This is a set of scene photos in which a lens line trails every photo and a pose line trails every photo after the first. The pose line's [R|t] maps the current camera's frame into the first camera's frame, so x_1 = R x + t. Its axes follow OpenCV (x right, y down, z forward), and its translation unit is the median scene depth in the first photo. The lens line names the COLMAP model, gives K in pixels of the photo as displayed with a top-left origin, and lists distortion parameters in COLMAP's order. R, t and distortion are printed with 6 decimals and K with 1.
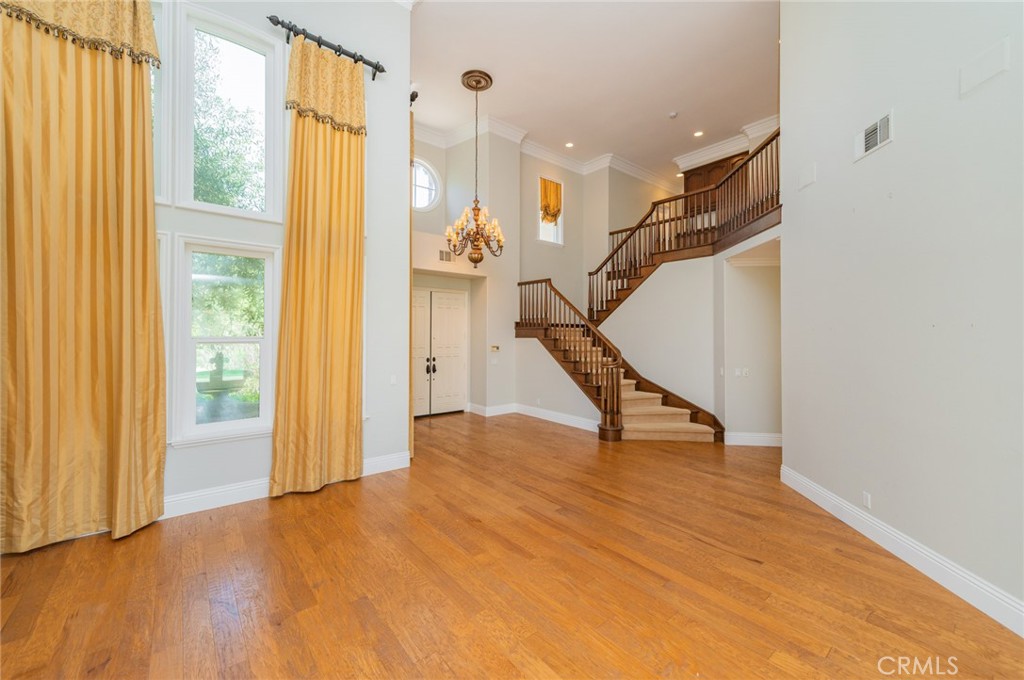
lens RADIAL K [[394.0, 0, 503.3], [0, 394.0, 331.9], [0, 0, 1]] dist [0.026562, -0.000036]
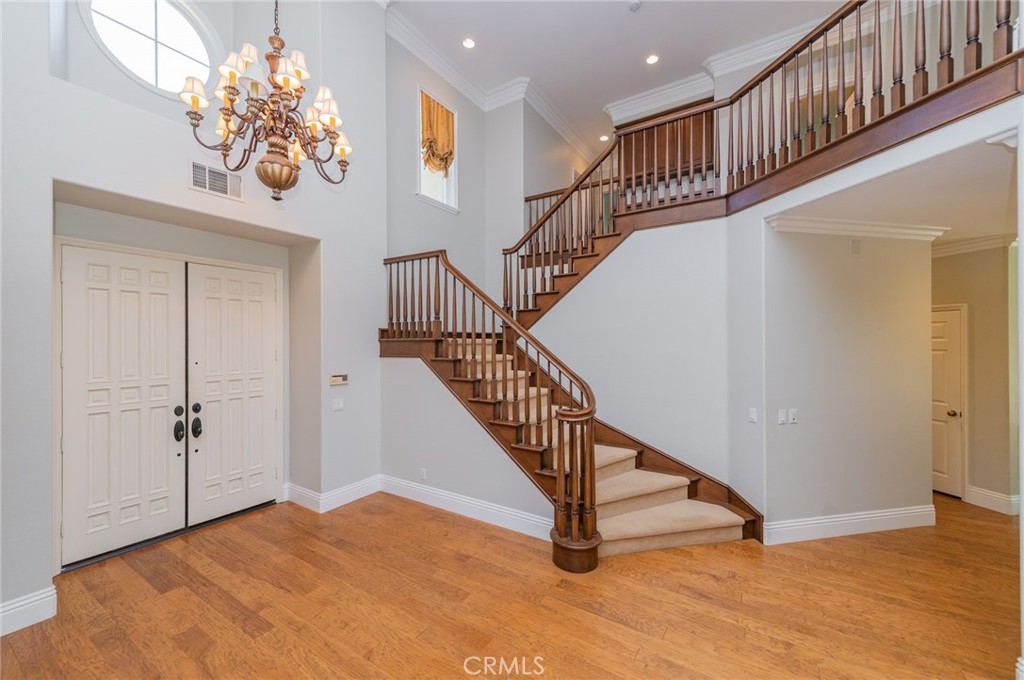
lens RADIAL K [[408.1, 0, 510.0], [0, 408.1, 339.4], [0, 0, 1]] dist [0.009852, -0.000250]
pose [[0.945936, -0.005376, 0.324310, 0.019897], [0.006726, 0.999973, -0.003041, -0.008319], [-0.324285, 0.005058, 0.945946, 0.439009]]
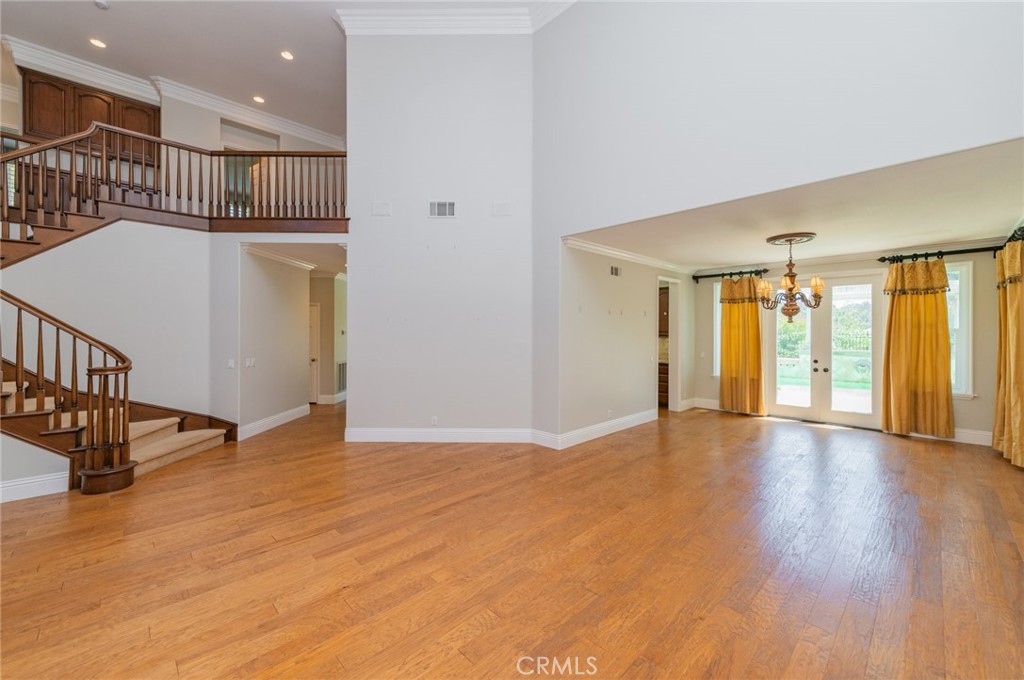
lens RADIAL K [[408.1, 0, 510.0], [0, 408.1, 339.4], [0, 0, 1]] dist [0.009852, -0.000250]
pose [[-0.085548, -0.023141, 0.996065, -0.352204], [-0.008579, 0.999710, 0.022489, 0.013319], [-0.996297, -0.006621, -0.085722, 0.350475]]
